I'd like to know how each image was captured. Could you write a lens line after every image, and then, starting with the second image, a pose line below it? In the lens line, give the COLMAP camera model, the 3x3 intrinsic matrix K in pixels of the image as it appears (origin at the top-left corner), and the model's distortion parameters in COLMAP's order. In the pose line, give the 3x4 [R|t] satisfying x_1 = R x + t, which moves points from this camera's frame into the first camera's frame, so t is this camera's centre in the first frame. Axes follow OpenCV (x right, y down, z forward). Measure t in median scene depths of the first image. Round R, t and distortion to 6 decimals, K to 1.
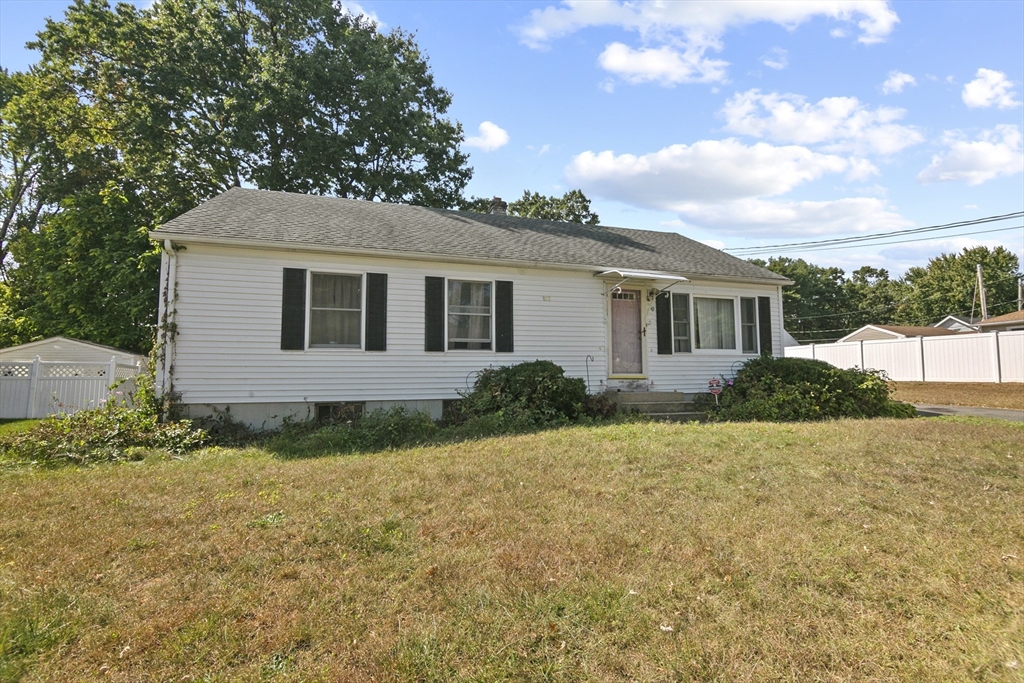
lens RADIAL K [[444.5, 0, 513.9], [0, 444.5, 350.0], [0, 0, 1]] dist [-0.009921, 0.000610]
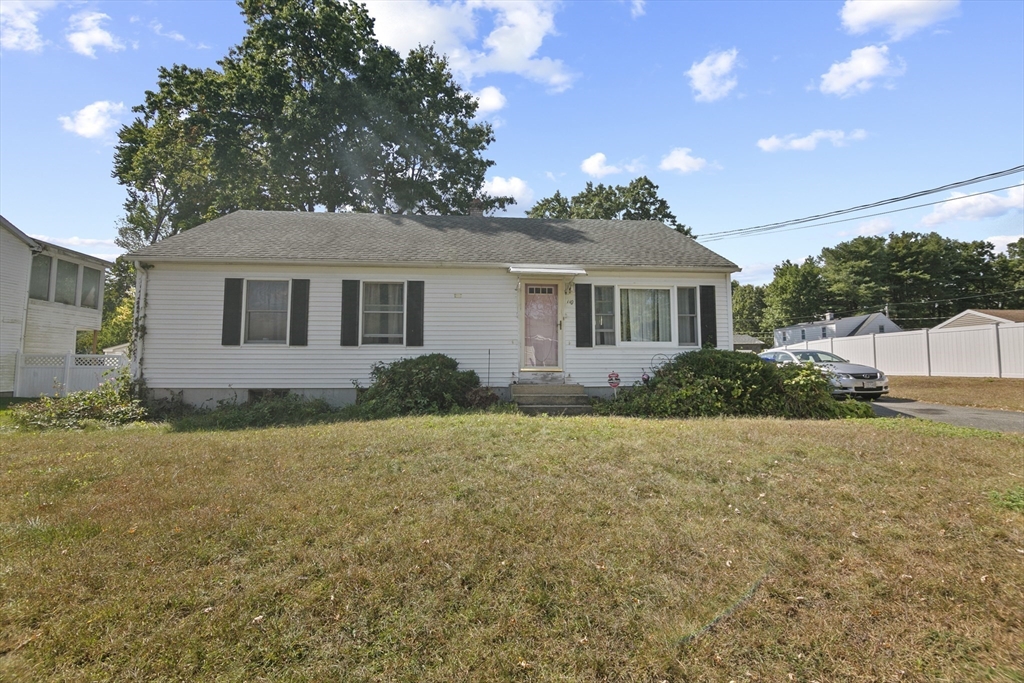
lens RADIAL K [[444.5, 0, 514.5], [0, 444.5, 338.9], [0, 0, 1]] dist [-0.009921, 0.000610]
pose [[0.974819, -0.008876, -0.222819, 0.443948], [0.006942, 0.999931, -0.009464, -0.000887], [0.222887, 0.007679, 0.974814, -0.009813]]
